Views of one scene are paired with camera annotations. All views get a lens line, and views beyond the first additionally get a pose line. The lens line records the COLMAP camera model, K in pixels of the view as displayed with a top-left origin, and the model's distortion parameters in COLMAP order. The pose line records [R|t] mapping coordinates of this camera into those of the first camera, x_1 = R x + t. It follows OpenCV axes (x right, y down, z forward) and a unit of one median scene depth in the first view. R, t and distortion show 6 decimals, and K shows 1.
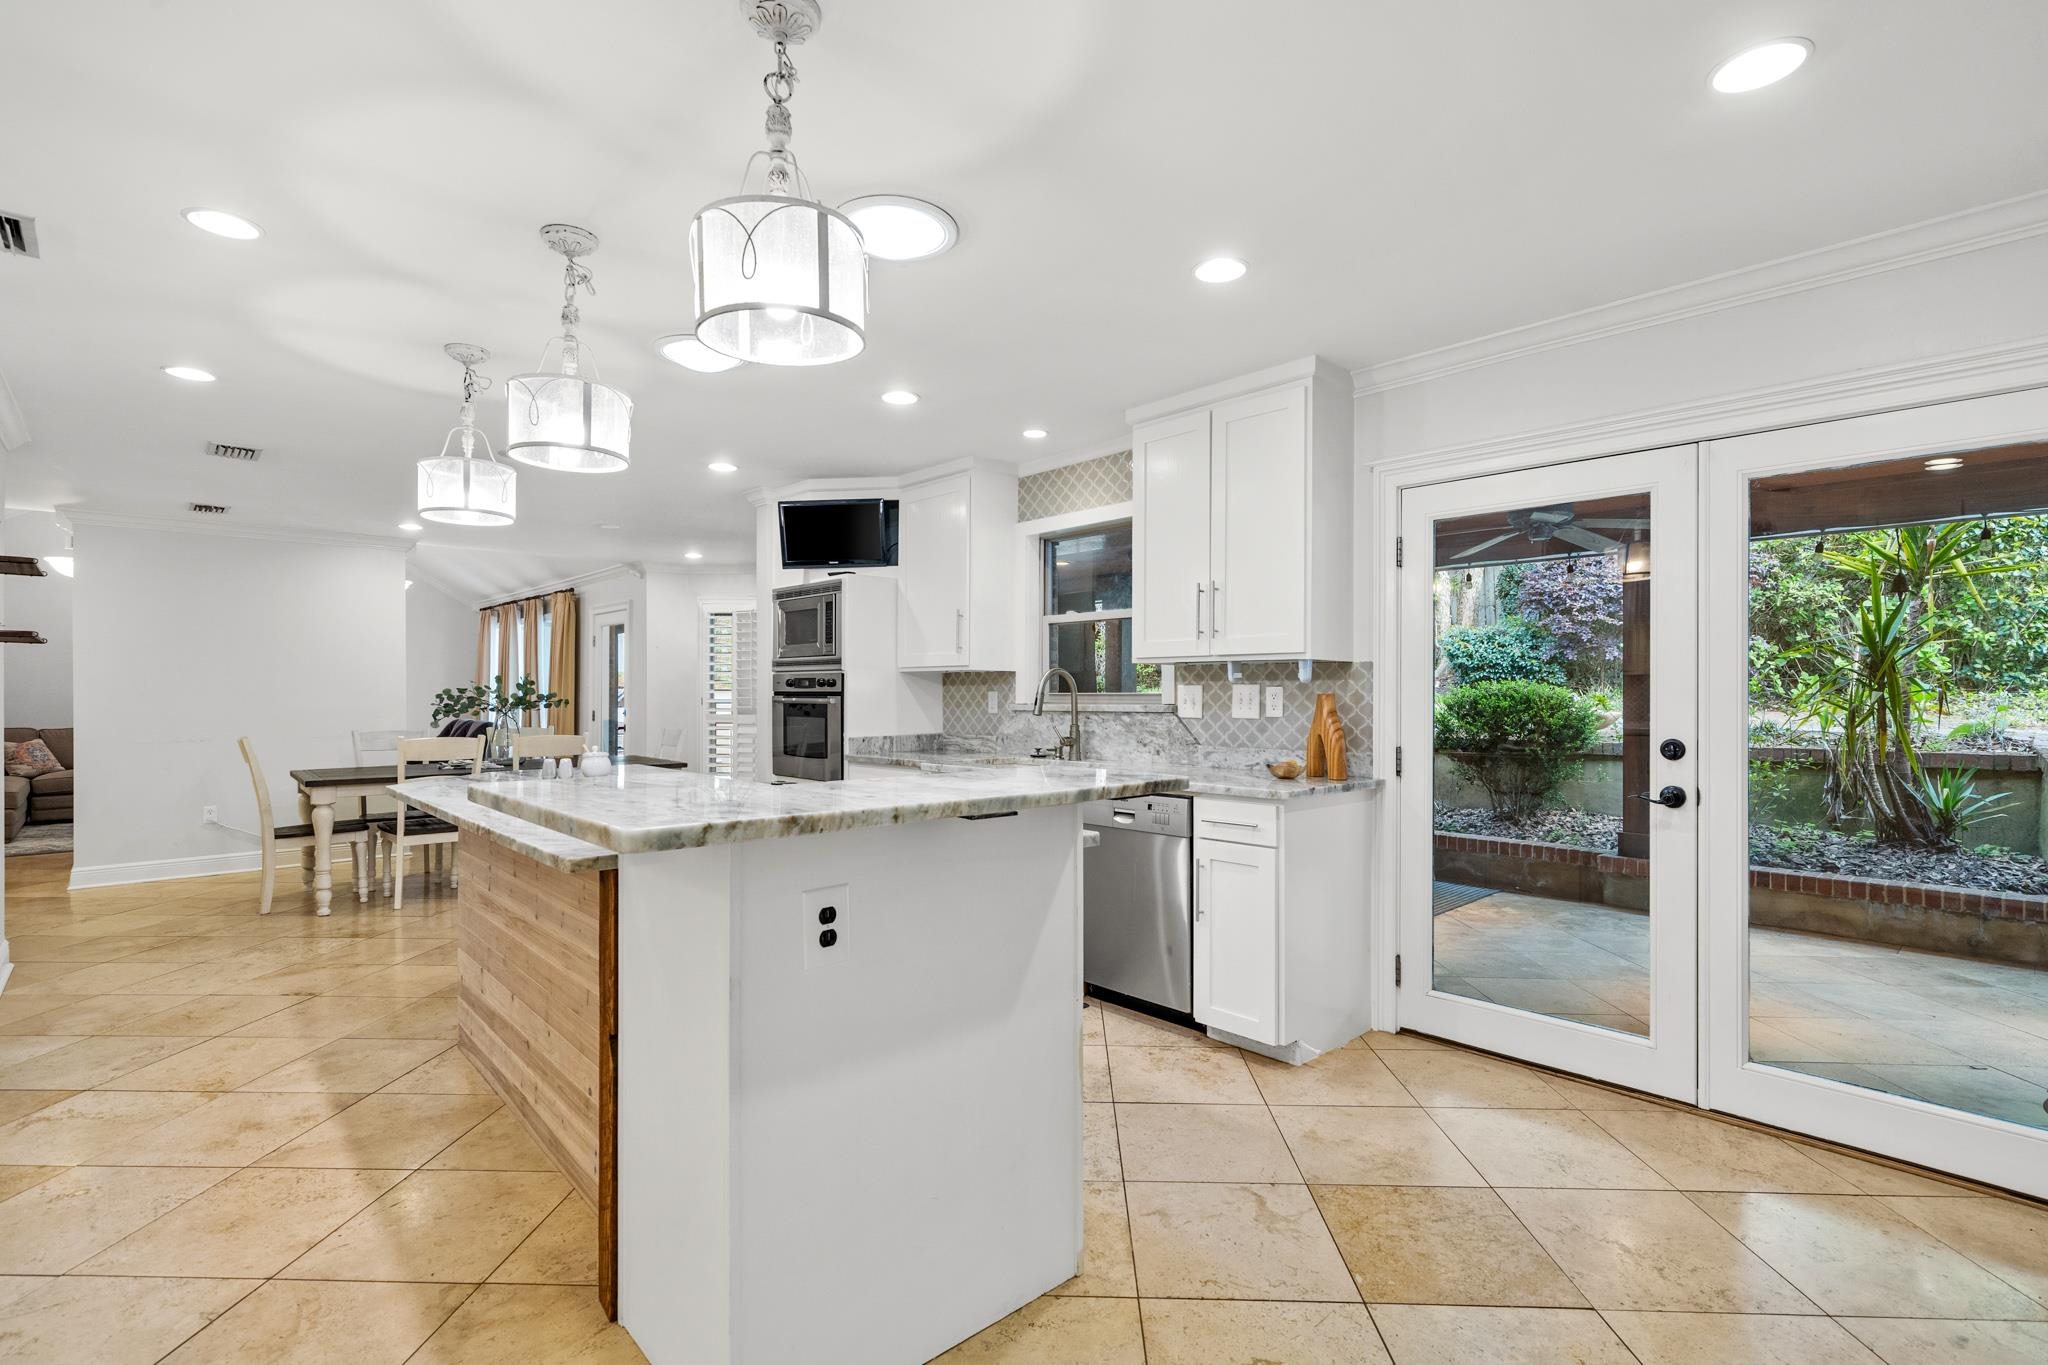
lens RADIAL K [[892.4, 0, 1021.7], [0, 892.4, 681.5], [0, 0, 1]] dist [0.005032, 0.000172]
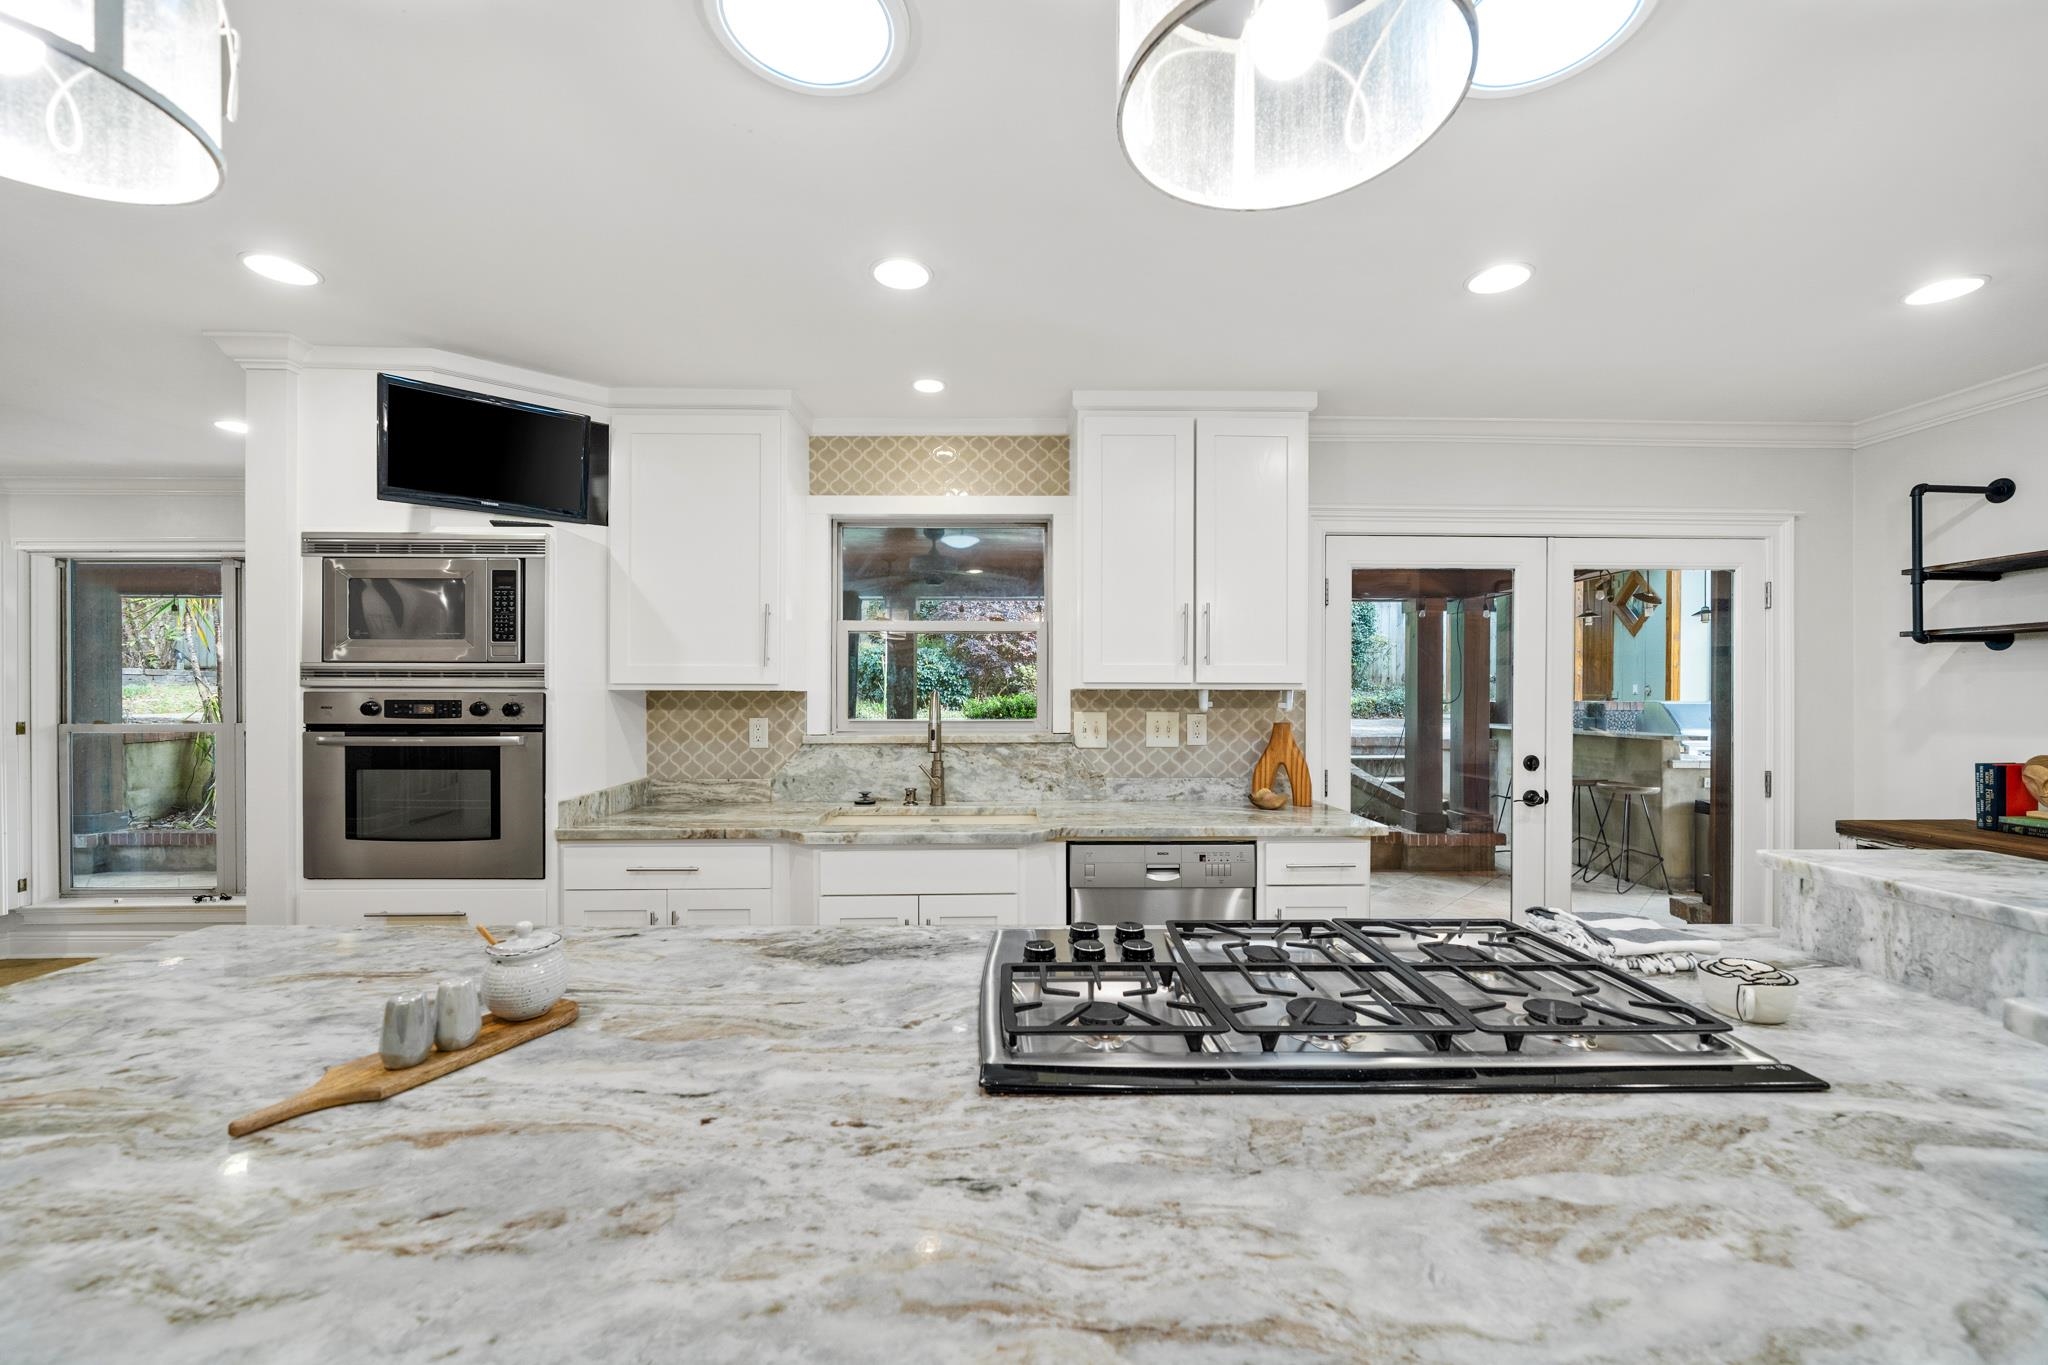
lens RADIAL K [[789.1, 0, 1023.6], [0, 789.1, 695.8], [0, 0, 1]] dist [-0.003714, 0.000078]
pose [[0.689384, -0.000240, 0.724396, -0.369450], [-0.009058, 0.999919, 0.008952, -0.015770], [-0.724339, -0.012733, 0.689326, 0.414165]]
